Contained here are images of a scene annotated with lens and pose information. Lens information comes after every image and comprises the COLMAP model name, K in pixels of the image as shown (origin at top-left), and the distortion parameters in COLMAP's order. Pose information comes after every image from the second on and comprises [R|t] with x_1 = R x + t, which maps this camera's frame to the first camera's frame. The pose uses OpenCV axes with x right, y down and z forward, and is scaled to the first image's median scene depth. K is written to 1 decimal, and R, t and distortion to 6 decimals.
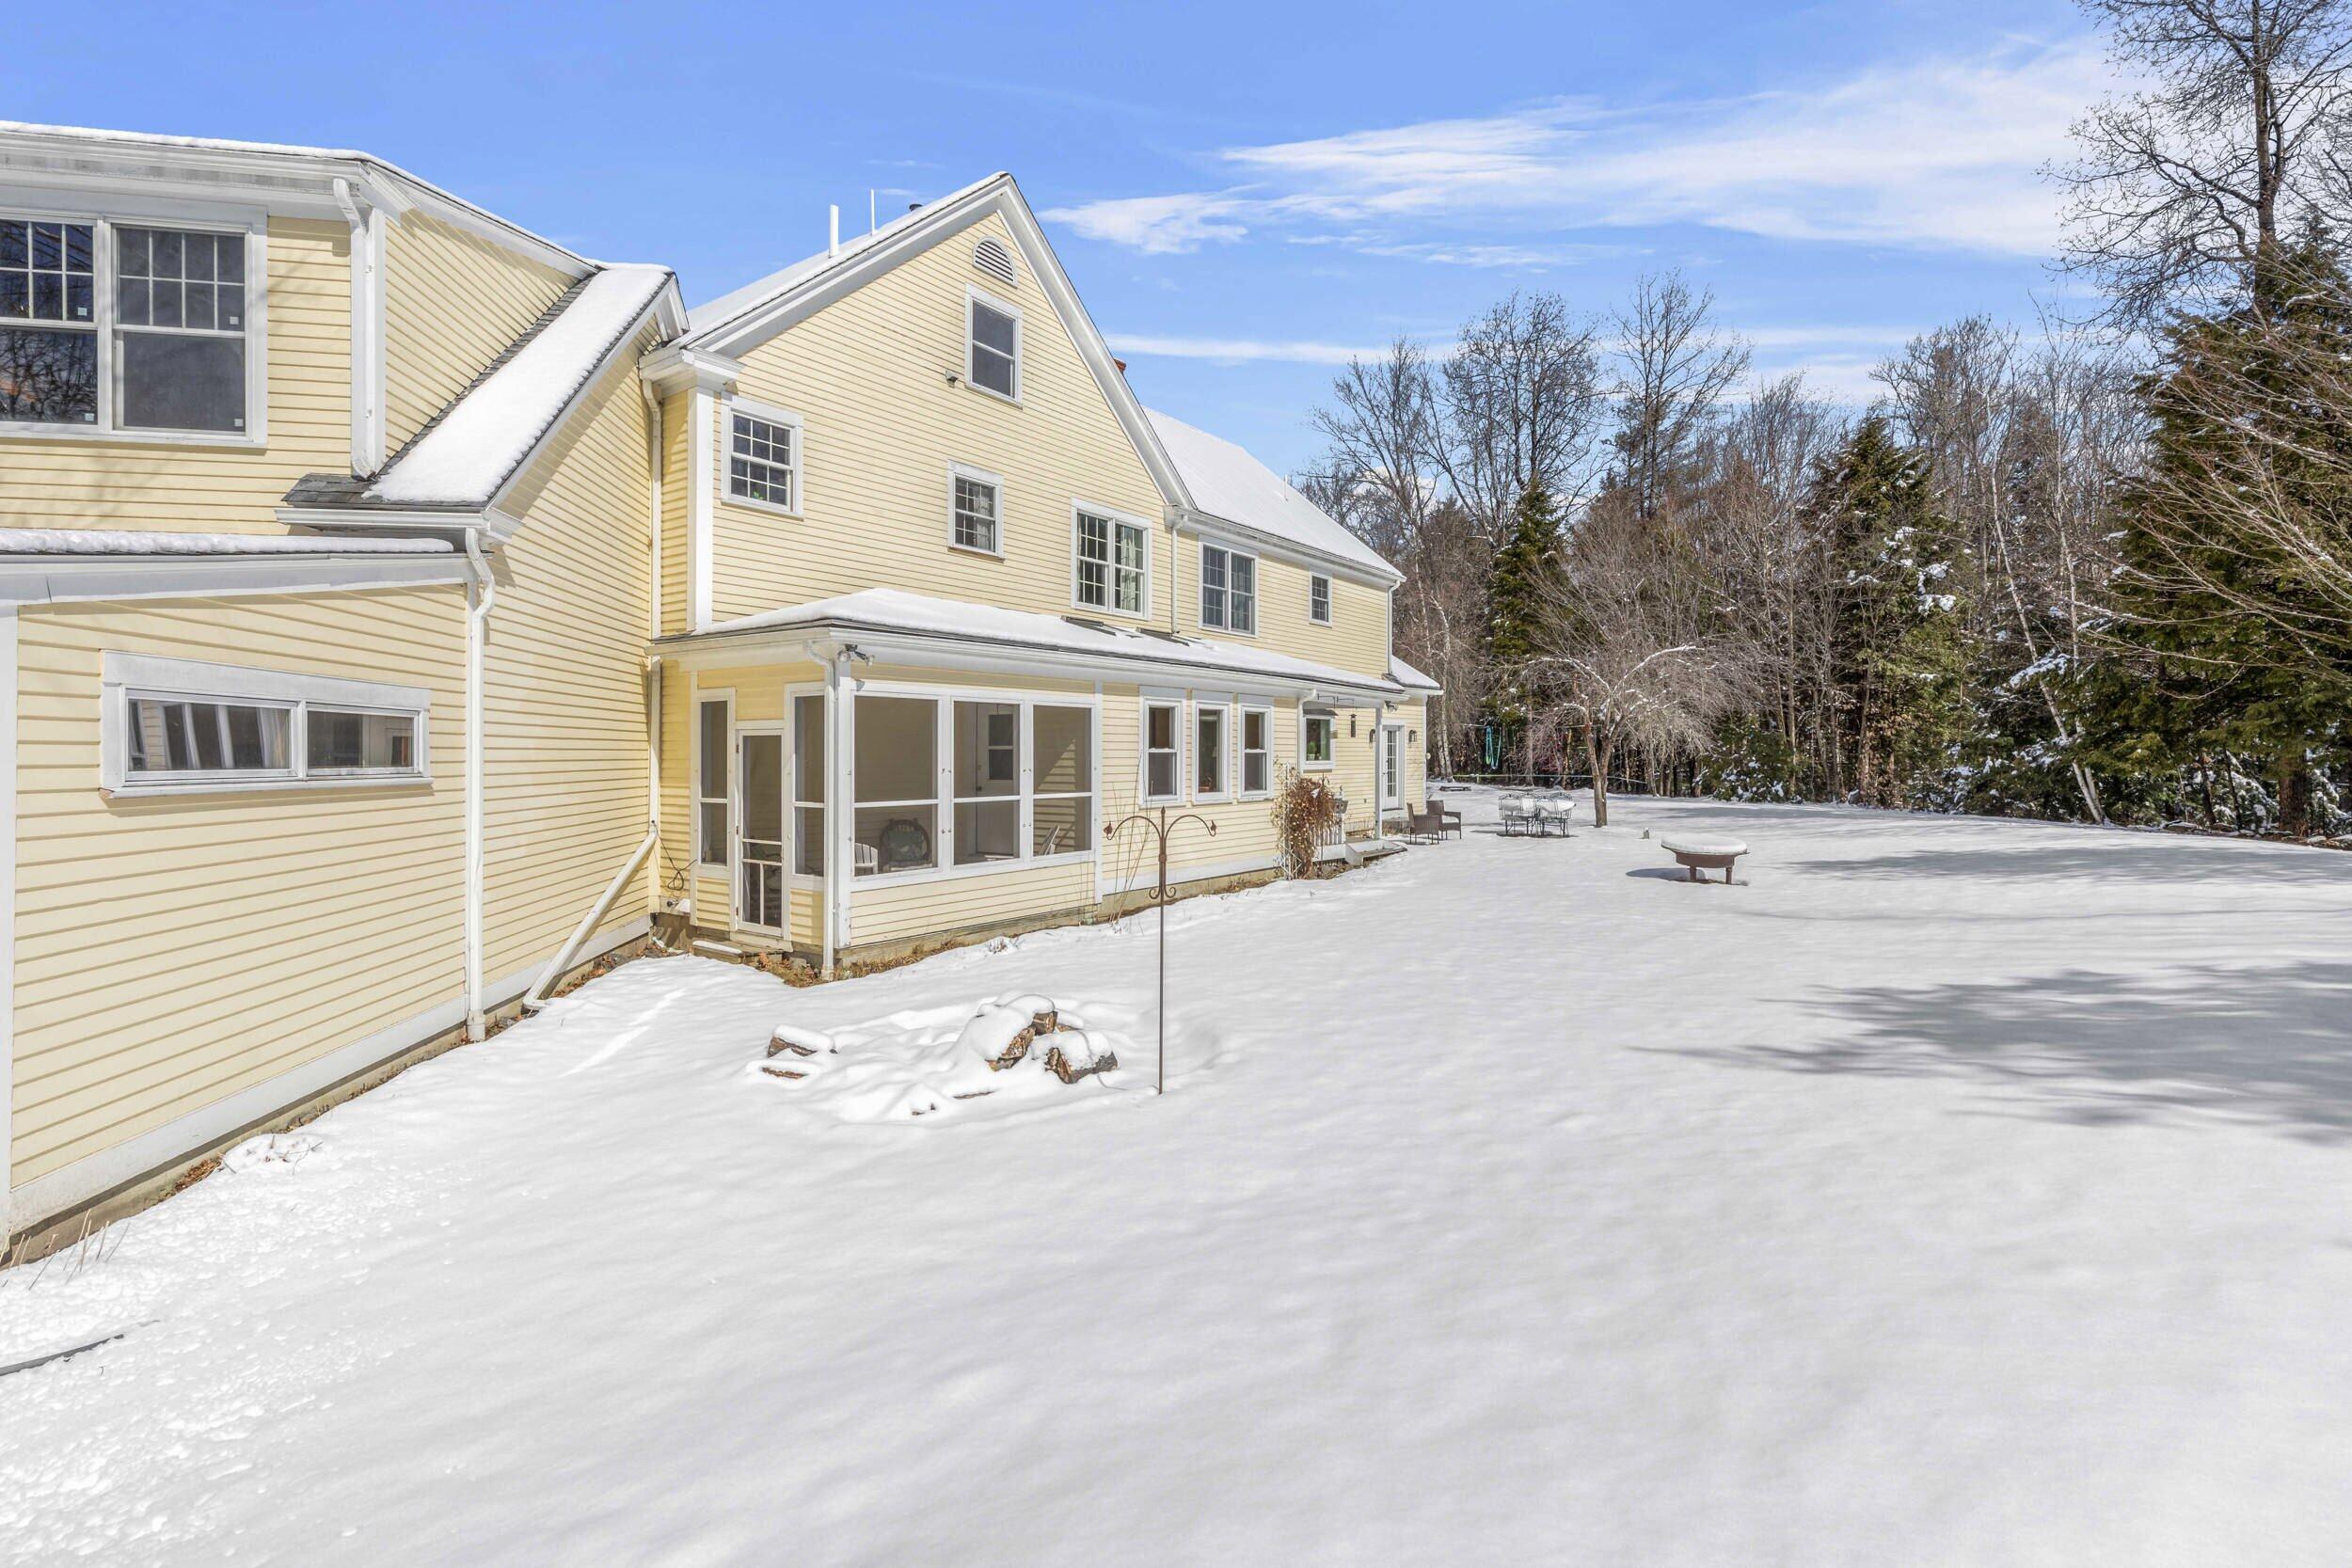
lens RADIAL K [[1059.2, 0, 1177.0], [0, 1059.2, 766.6], [0, 0, 1]] dist [0.000927, -0.000036]
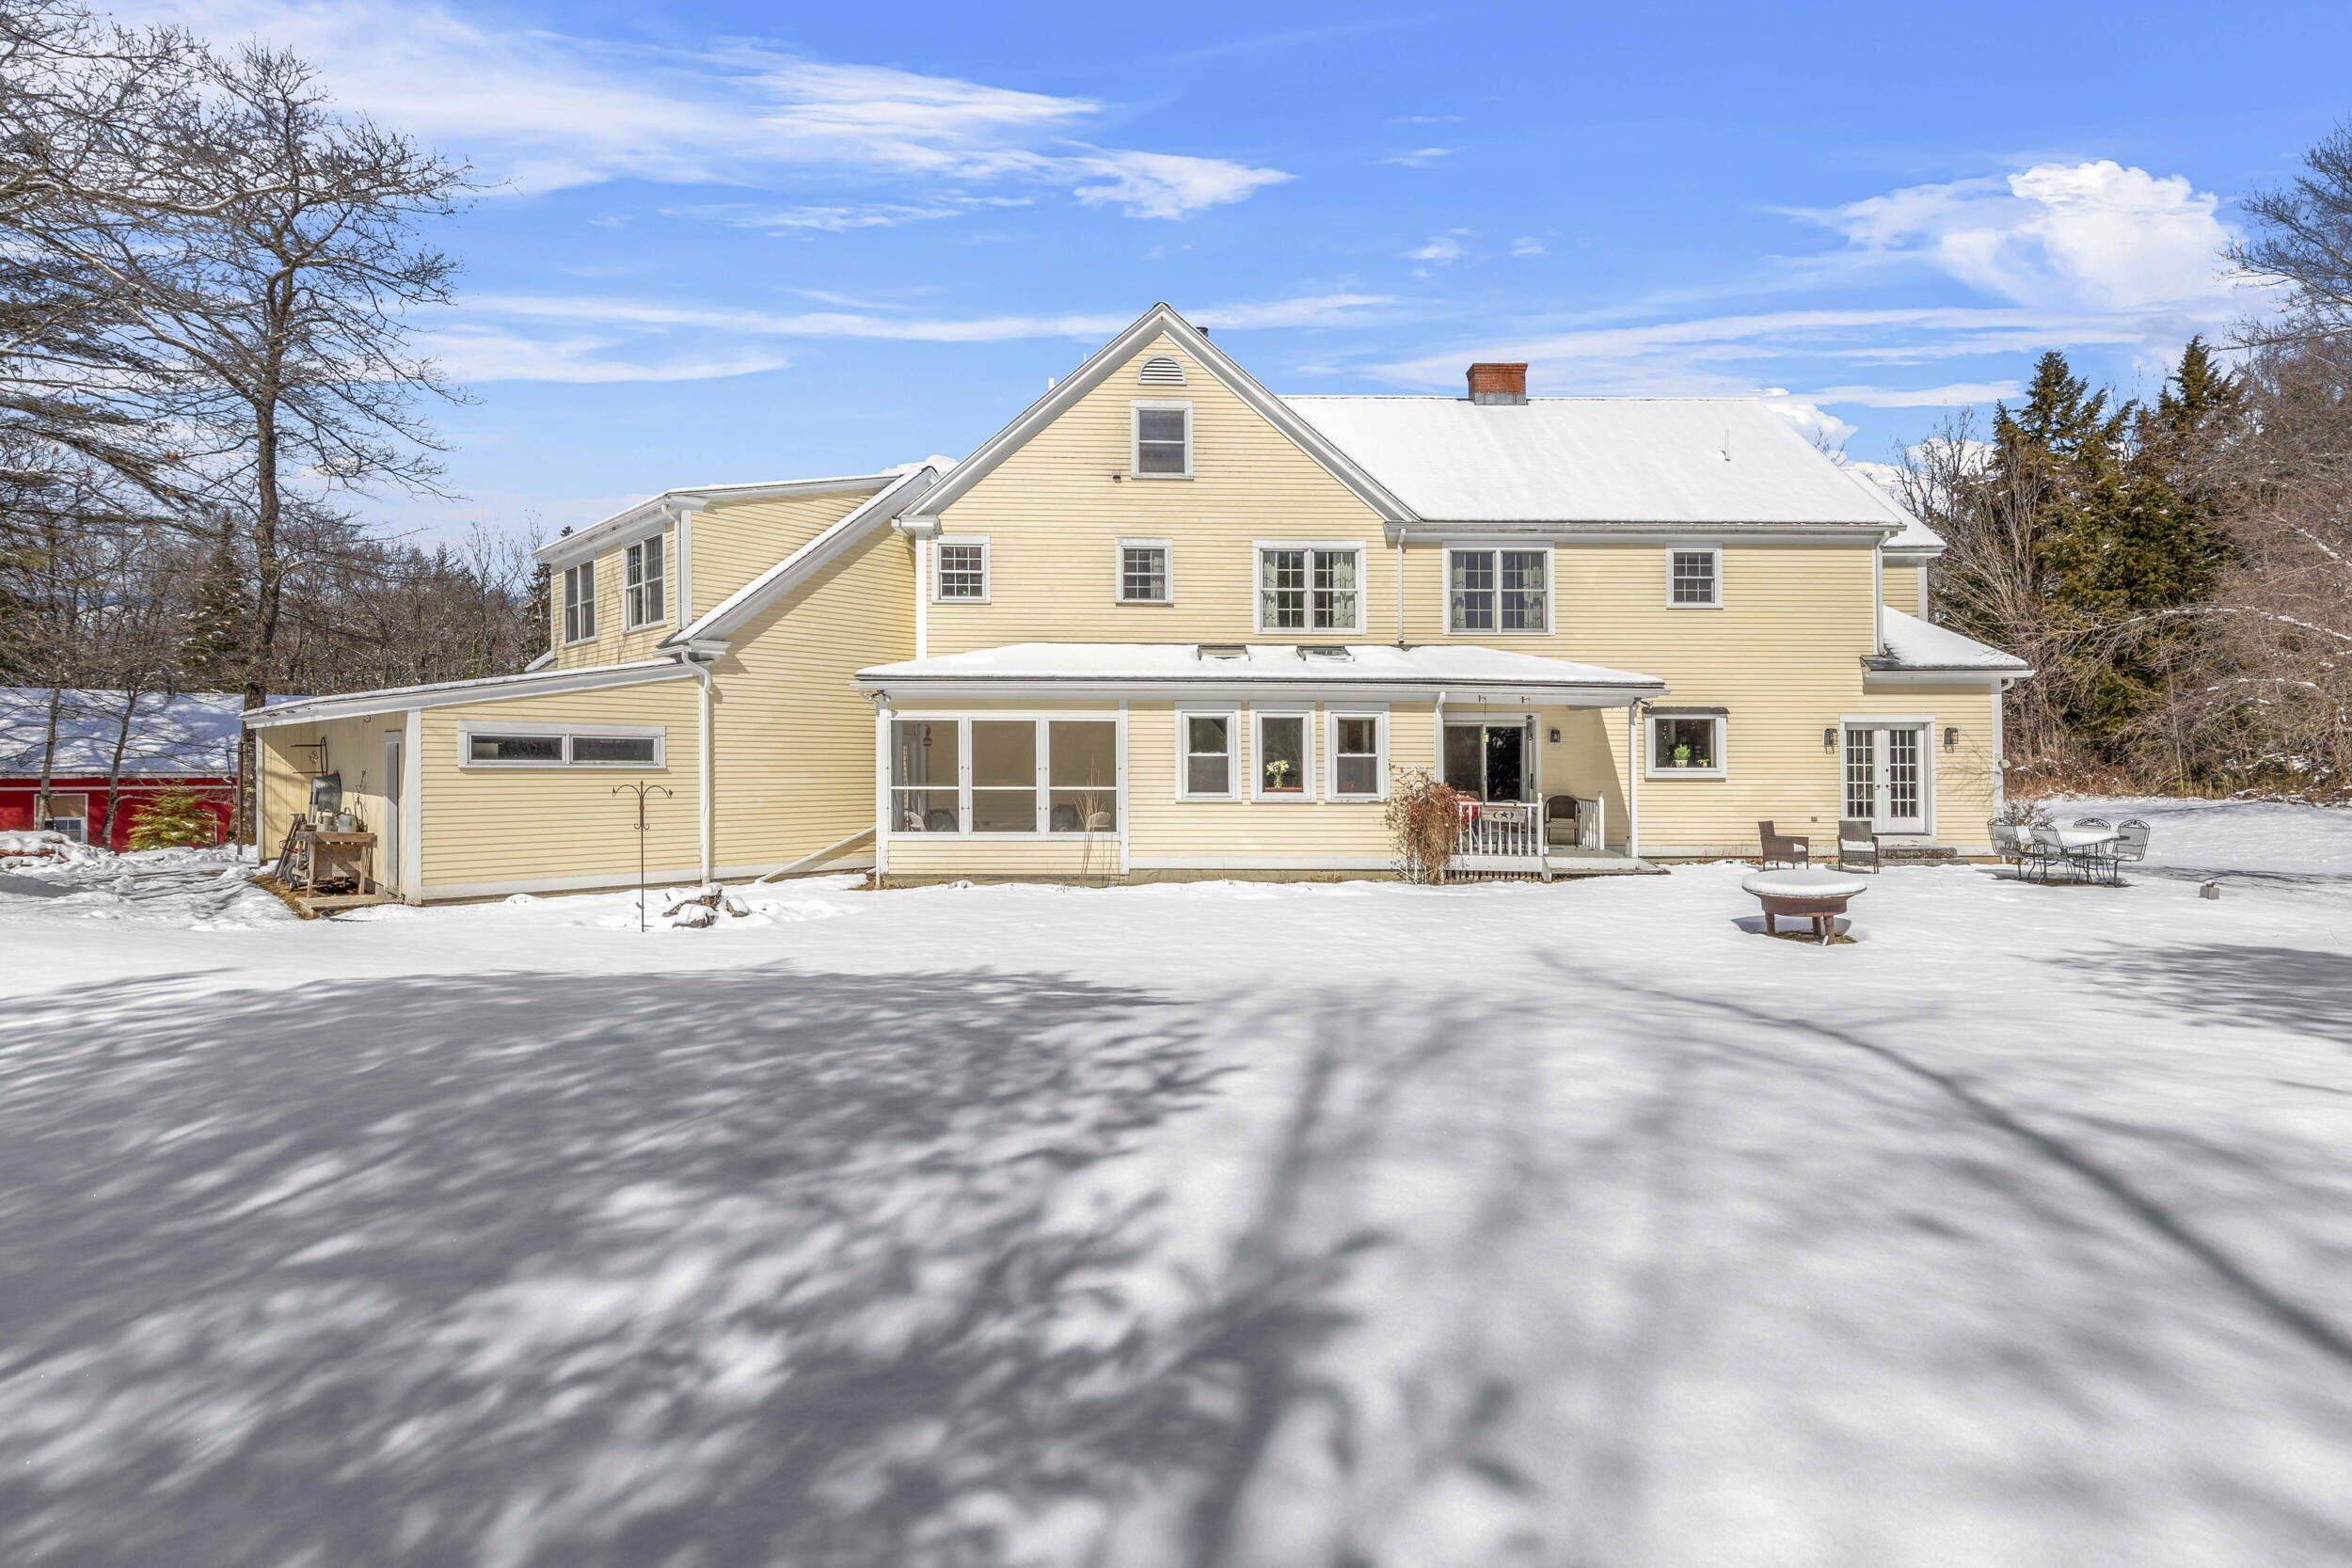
lens RADIAL K [[1029.1, 0, 1176.0], [0, 1029.1, 784.0], [0, 0, 1]] dist [0.000095, -0.000019]
pose [[0.611744, 0.019471, -0.790816, 0.885014], [-0.013489, 0.999808, 0.014182, 0.001673], [0.790941, 0.001991, 0.611889, 0.272954]]
